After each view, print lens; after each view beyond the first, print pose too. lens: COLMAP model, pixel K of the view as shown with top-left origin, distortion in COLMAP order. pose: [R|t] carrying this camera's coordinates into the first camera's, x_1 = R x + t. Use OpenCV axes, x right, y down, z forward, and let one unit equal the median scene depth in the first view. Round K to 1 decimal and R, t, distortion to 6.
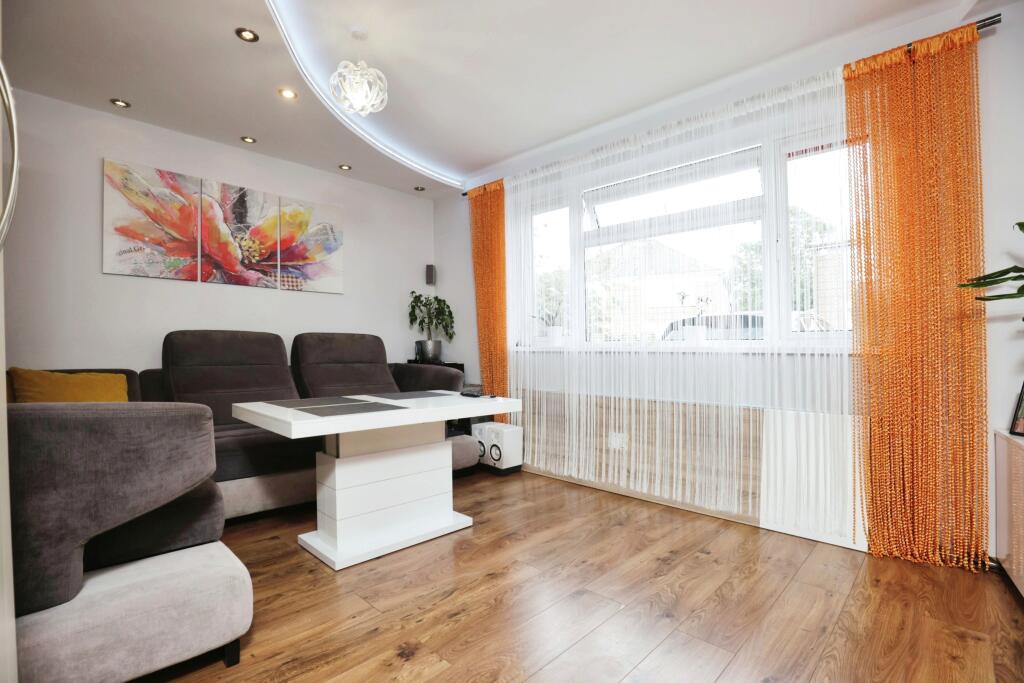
lens RADIAL K [[477.8, 0, 508.7], [0, 477.8, 352.8], [0, 0, 1]] dist [-0.024965, 0.000830]
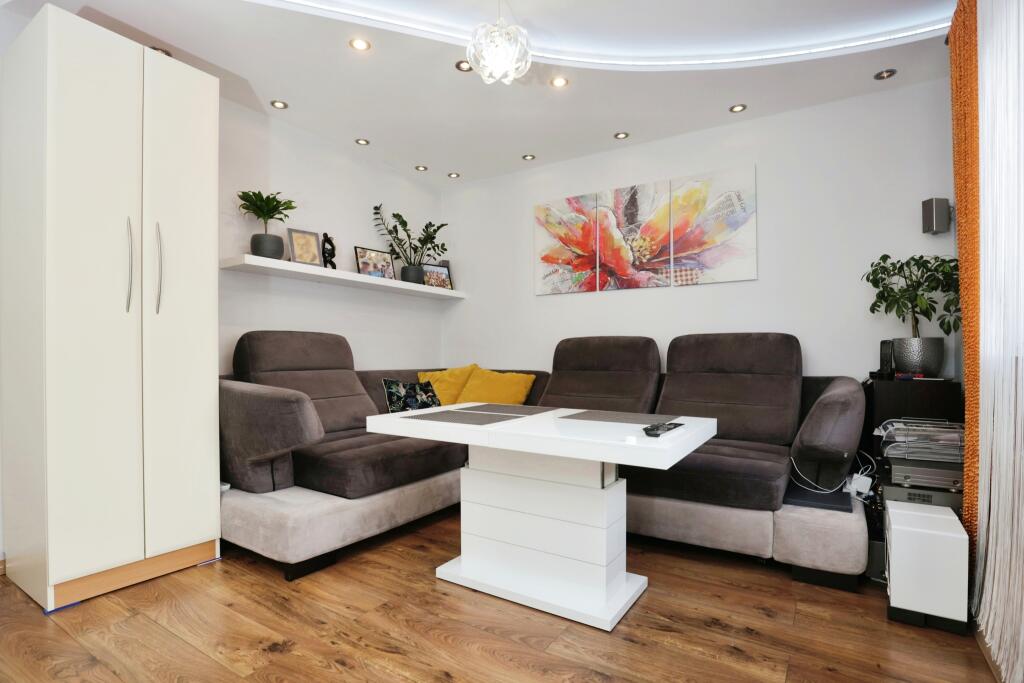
lens RADIAL K [[506.8, 0, 511.7], [0, 506.8, 374.6], [0, 0, 1]] dist [-0.019853, -0.000143]
pose [[0.198622, 0.037731, -0.979350, 0.415415], [-0.005202, 0.999285, 0.037444, -0.004388], [0.980062, -0.002343, 0.198677, 0.565725]]
